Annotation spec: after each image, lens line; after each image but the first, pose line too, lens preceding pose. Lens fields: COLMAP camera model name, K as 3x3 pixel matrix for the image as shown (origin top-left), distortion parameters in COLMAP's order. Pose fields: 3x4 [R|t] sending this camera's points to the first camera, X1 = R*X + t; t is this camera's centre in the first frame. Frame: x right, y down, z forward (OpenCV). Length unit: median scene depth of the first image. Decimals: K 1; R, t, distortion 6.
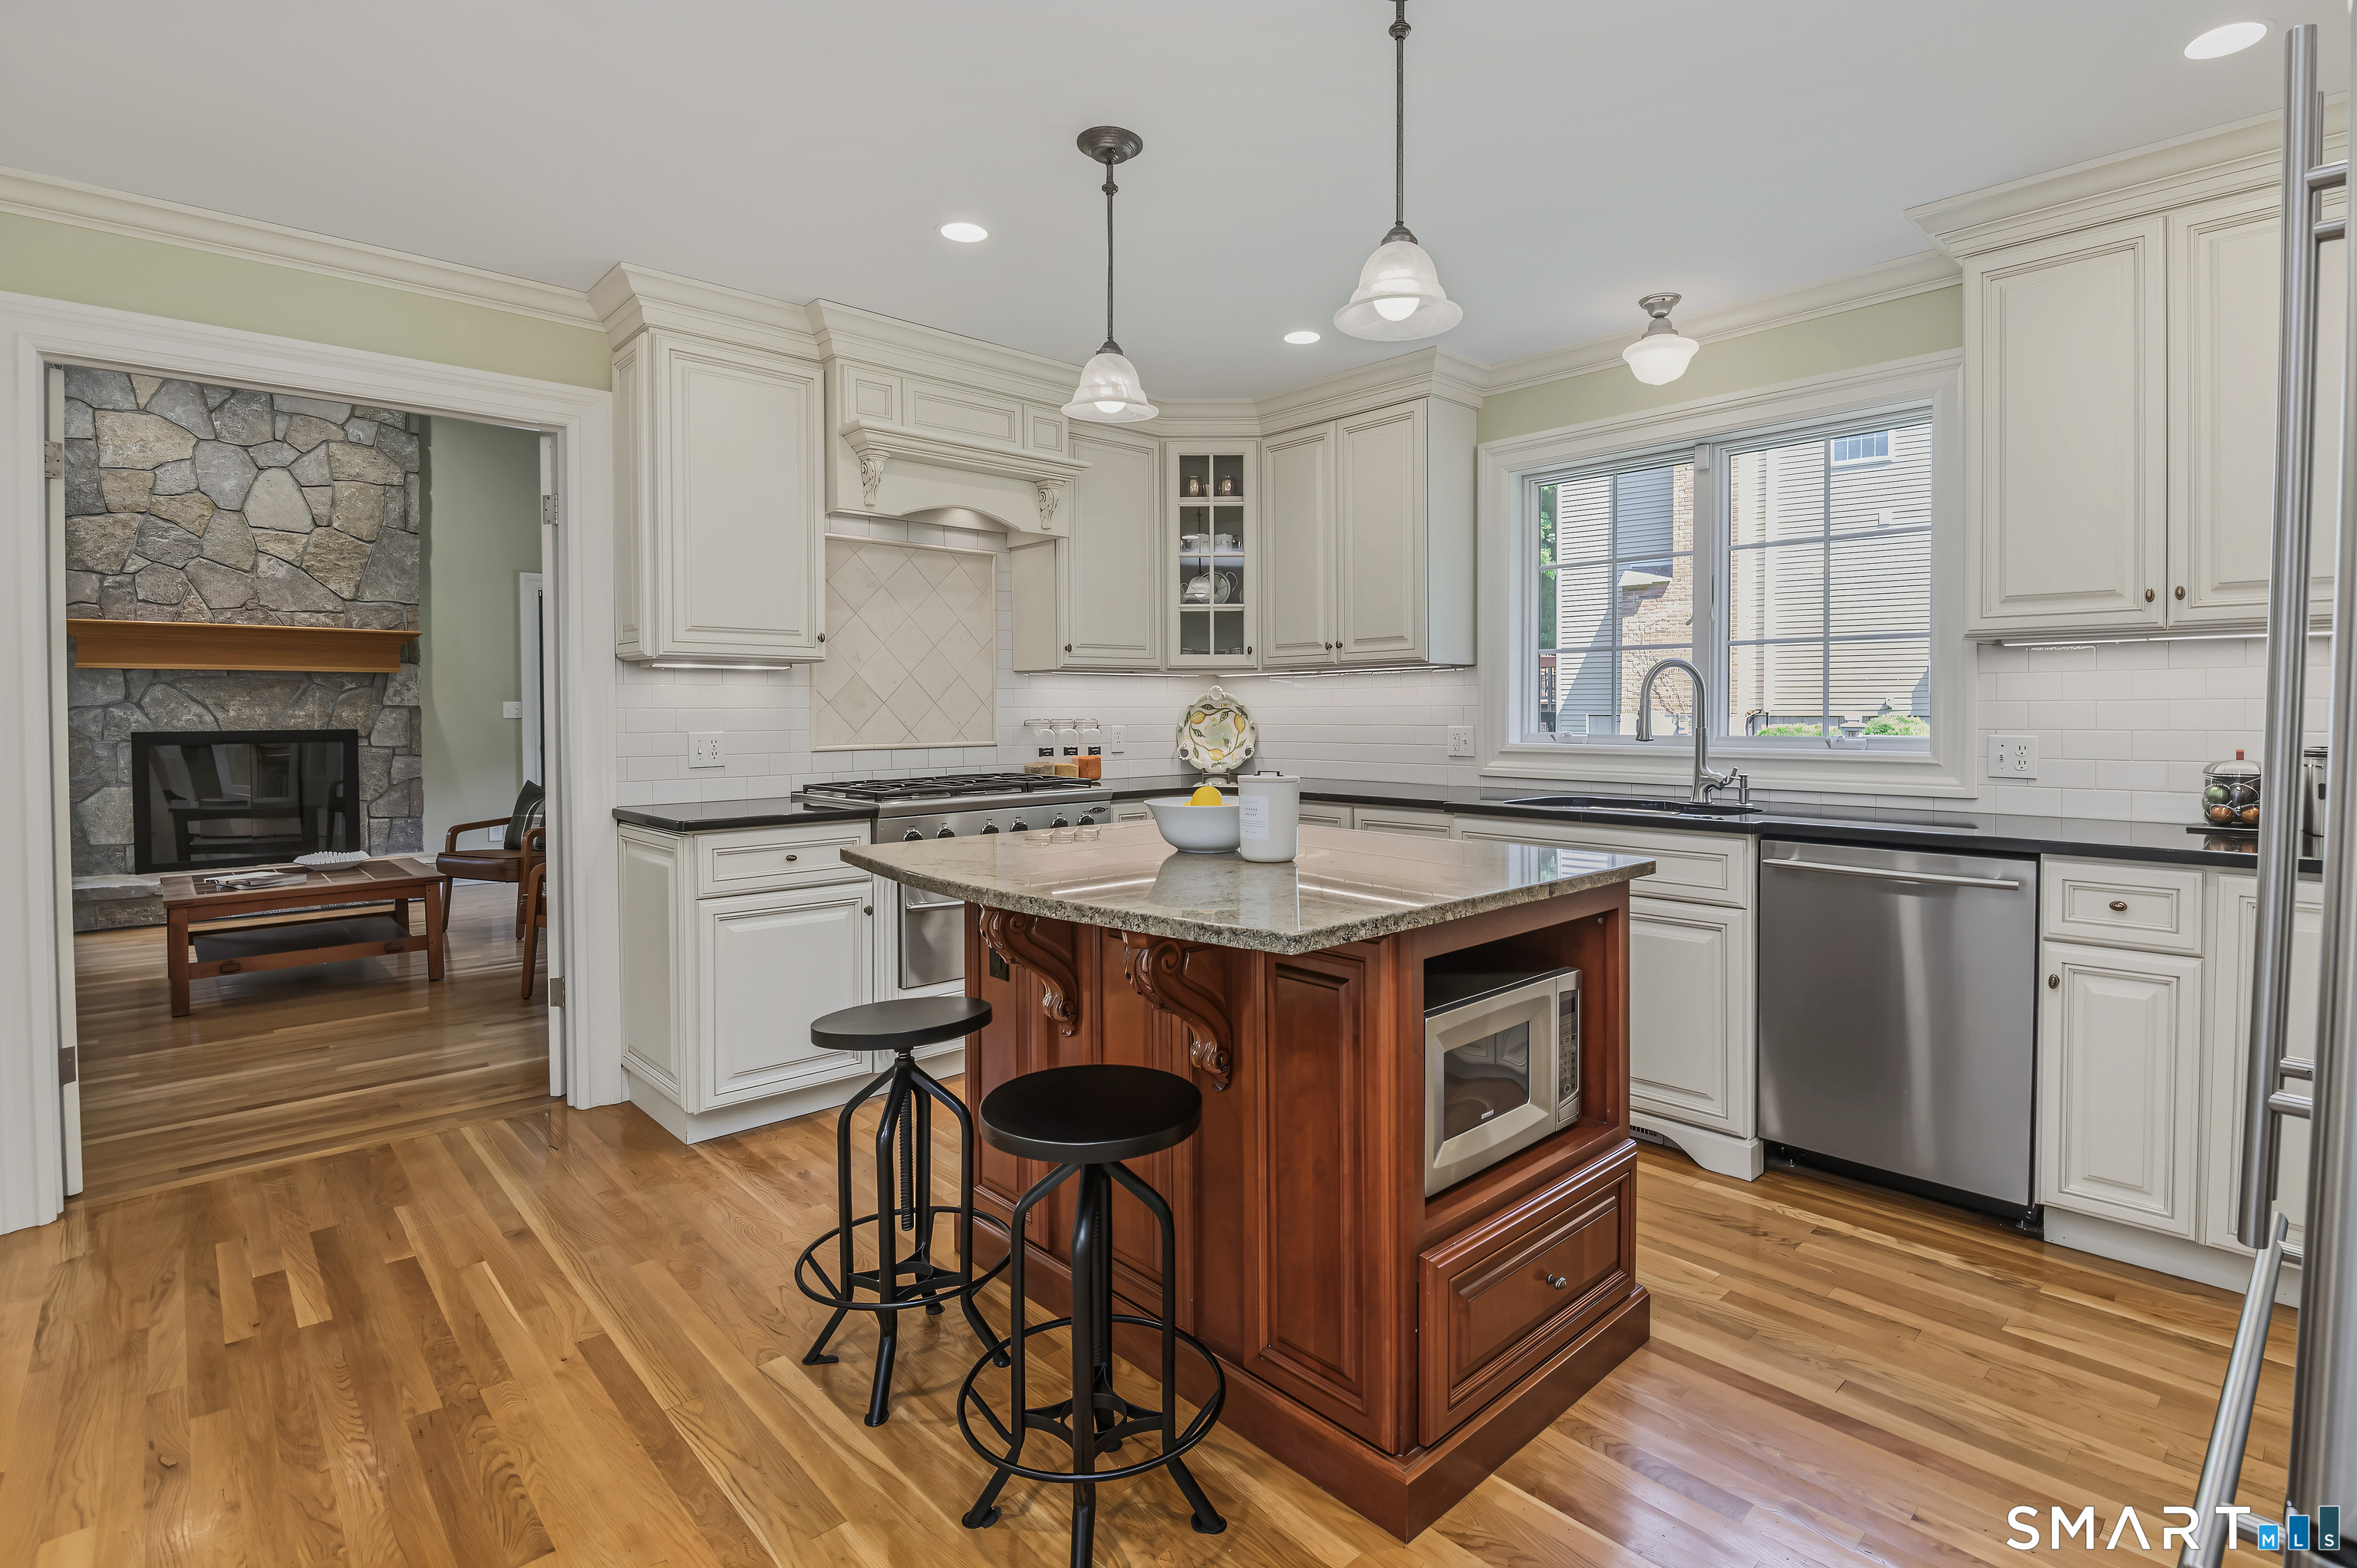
lens RADIAL K [[1118.6, 0, 1180.7], [0, 1118.6, 715.6], [0, 0, 1]] dist [-0.000165, -0.008095]
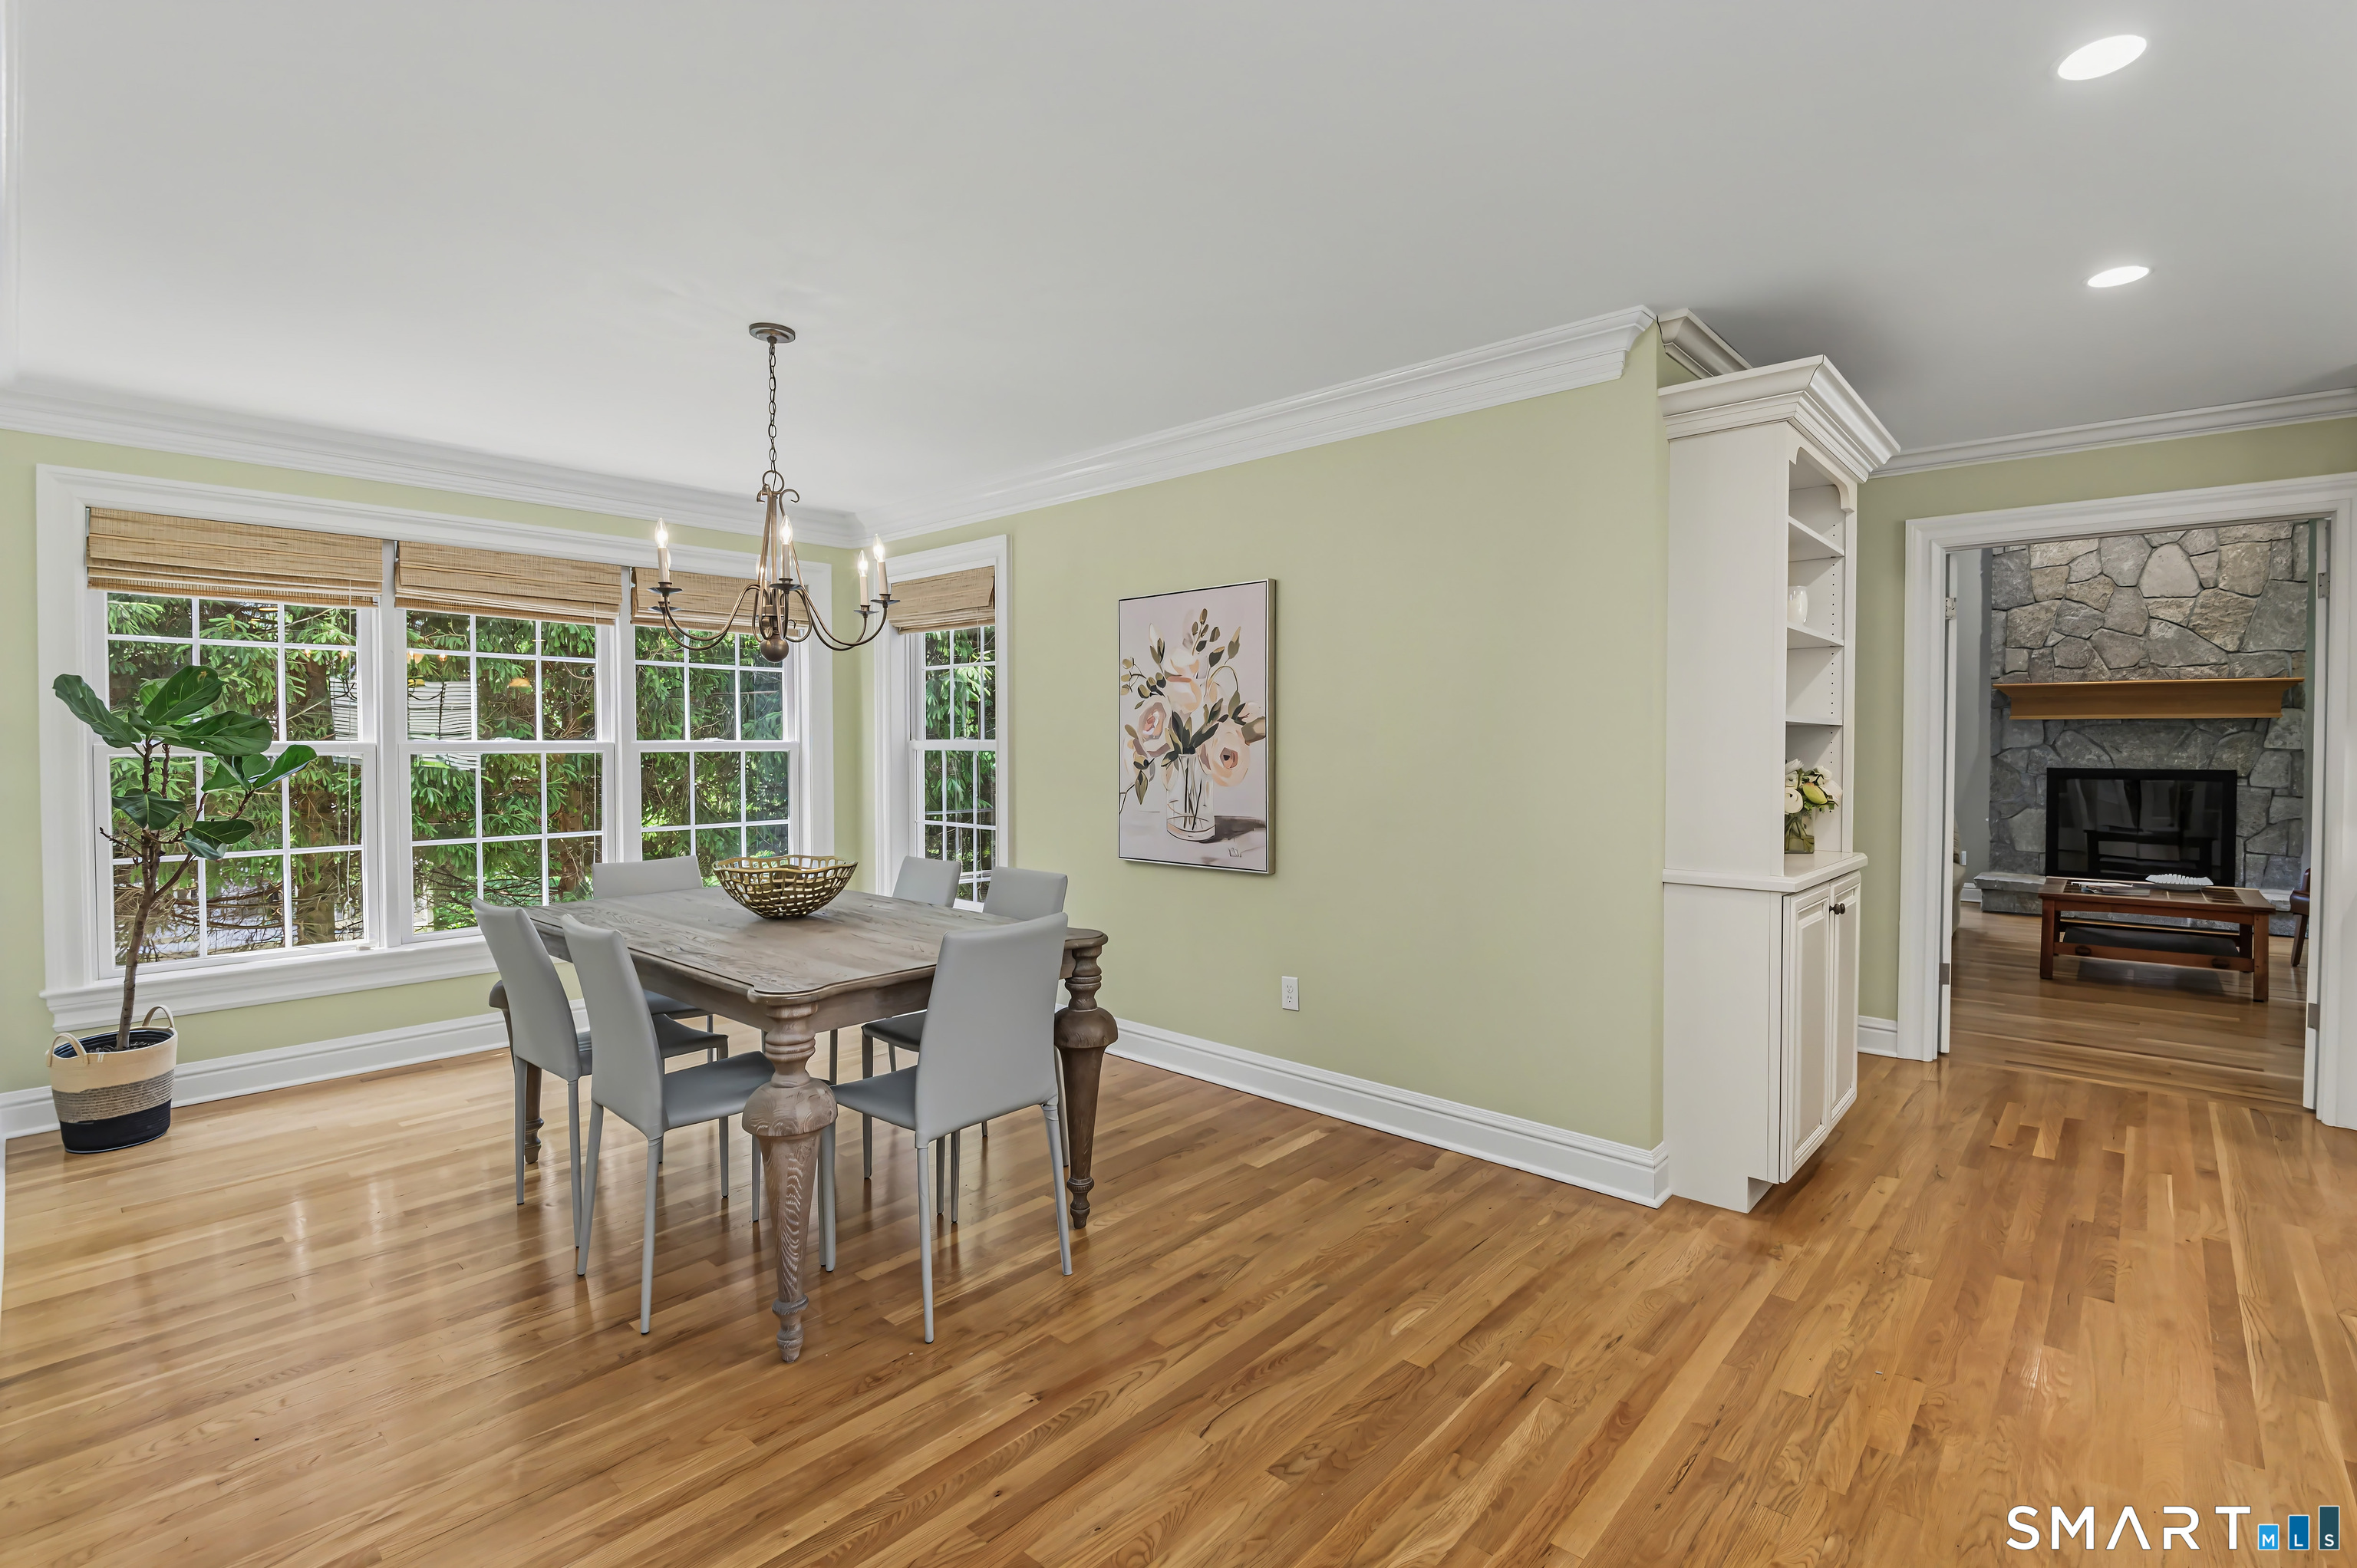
lens RADIAL K [[1076.4, 0, 1178.5], [0, 1076.4, 784.0], [0, 0, 1]] dist [-0.000699, -0.013841]
pose [[0.087454, 0.042882, -0.995245, 0.256296], [-0.006079, 0.999077, 0.042513, -0.015443], [0.996150, 0.002332, 0.087634, -0.151049]]
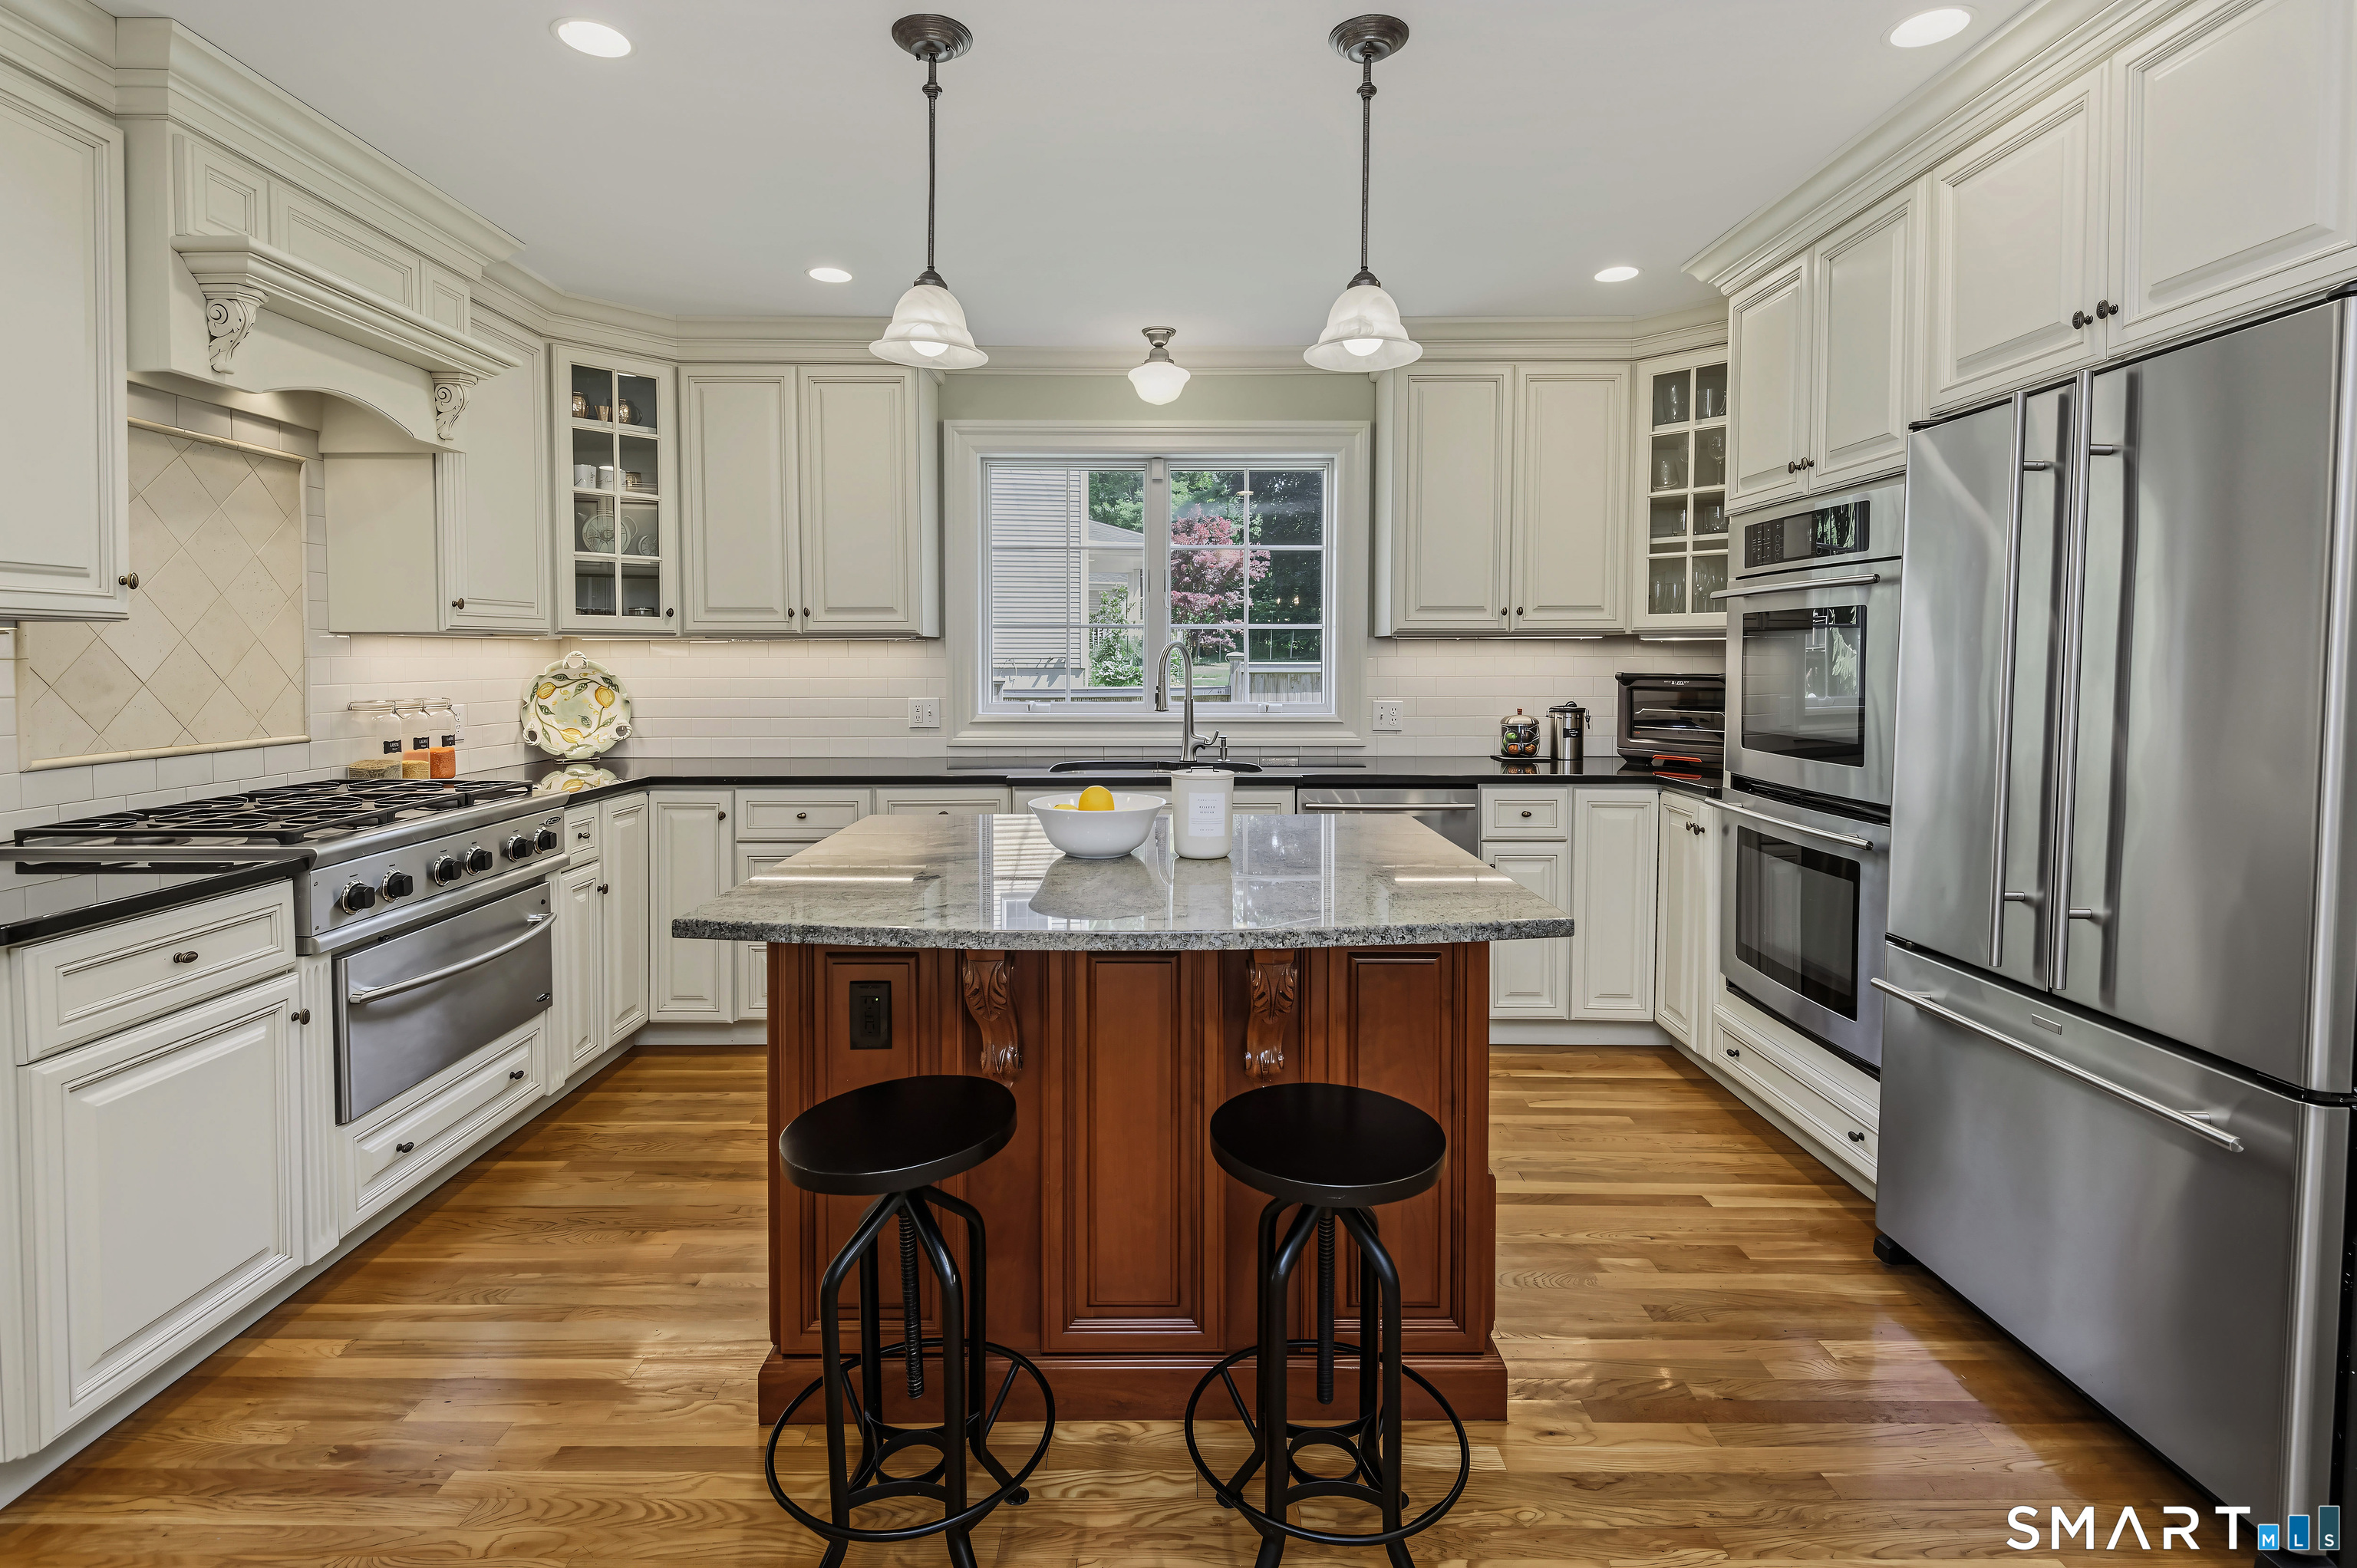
lens RADIAL K [[1097.9, 0, 1172.4], [0, 1097.9, 683.7], [0, 0, 1]] dist [0.001227, -0.013991]
pose [[0.676475, -0.015983, 0.736292, -0.292282], [0.002327, 0.999806, 0.019565, -0.019798], [-0.736462, -0.011521, 0.676381, 0.156610]]
